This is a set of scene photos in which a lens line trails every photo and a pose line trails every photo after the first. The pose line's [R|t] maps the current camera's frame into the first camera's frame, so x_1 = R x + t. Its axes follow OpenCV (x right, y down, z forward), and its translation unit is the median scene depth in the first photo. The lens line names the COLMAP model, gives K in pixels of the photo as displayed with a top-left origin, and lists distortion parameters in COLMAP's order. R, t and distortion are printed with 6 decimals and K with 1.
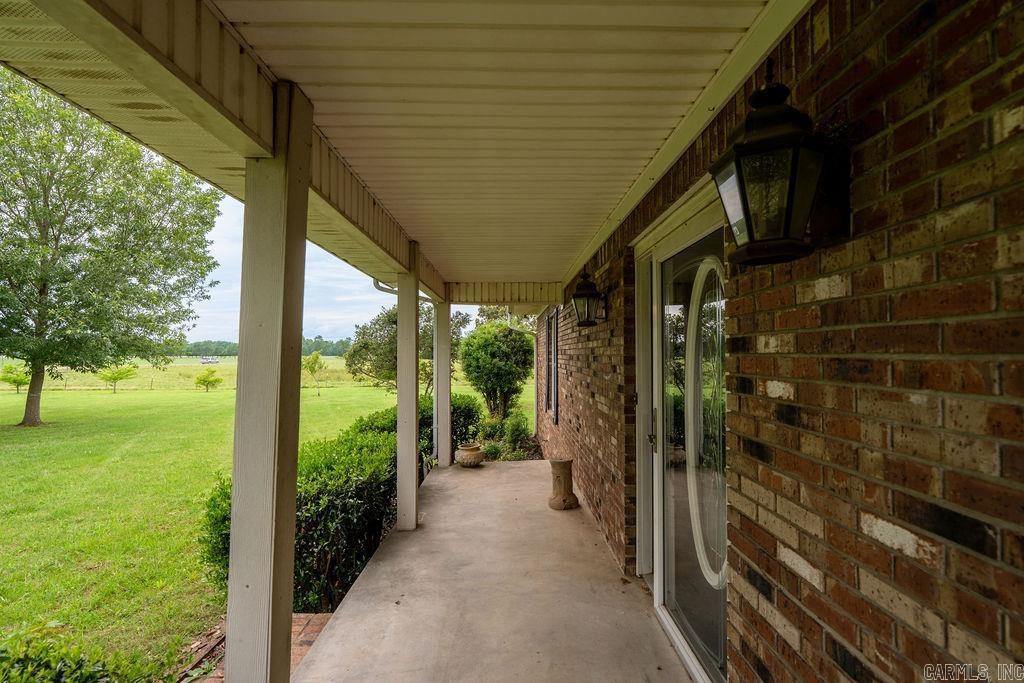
lens RADIAL K [[459.1, 0, 513.7], [0, 459.1, 341.3], [0, 0, 1]] dist [-0.002774, -0.000133]
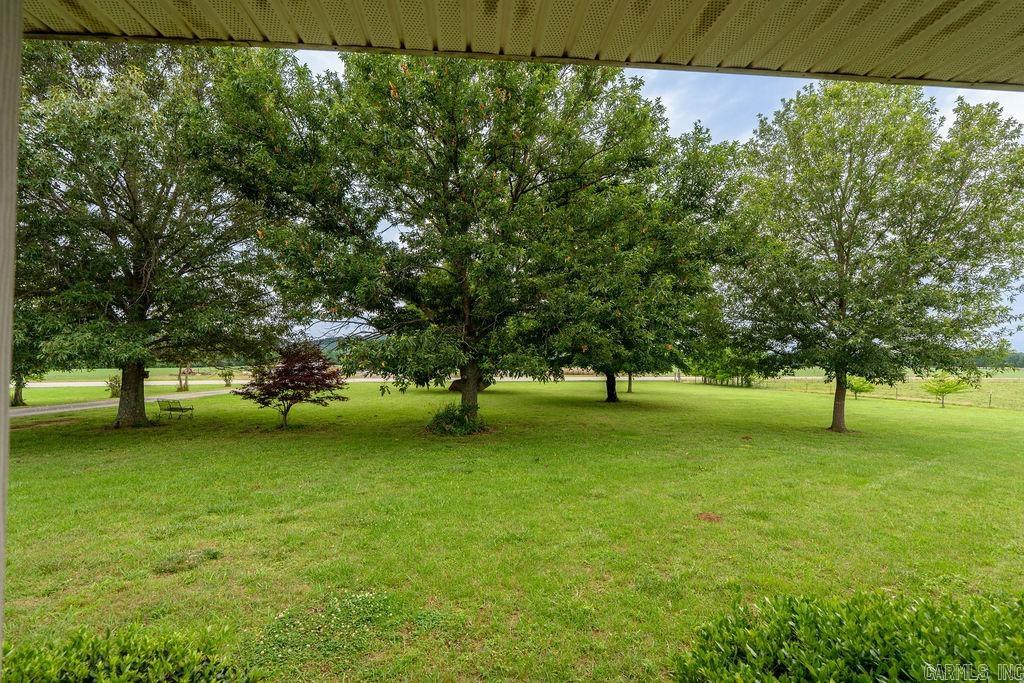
lens RADIAL K [[459.1, 0, 514.3], [0, 459.1, 347.8], [0, 0, 1]] dist [-0.002774, -0.000133]
pose [[0.068649, -0.027003, -0.997275, -0.025881], [0.017414, 0.999514, -0.025865, 0.002557], [0.997489, -0.015591, 0.069085, 0.161889]]
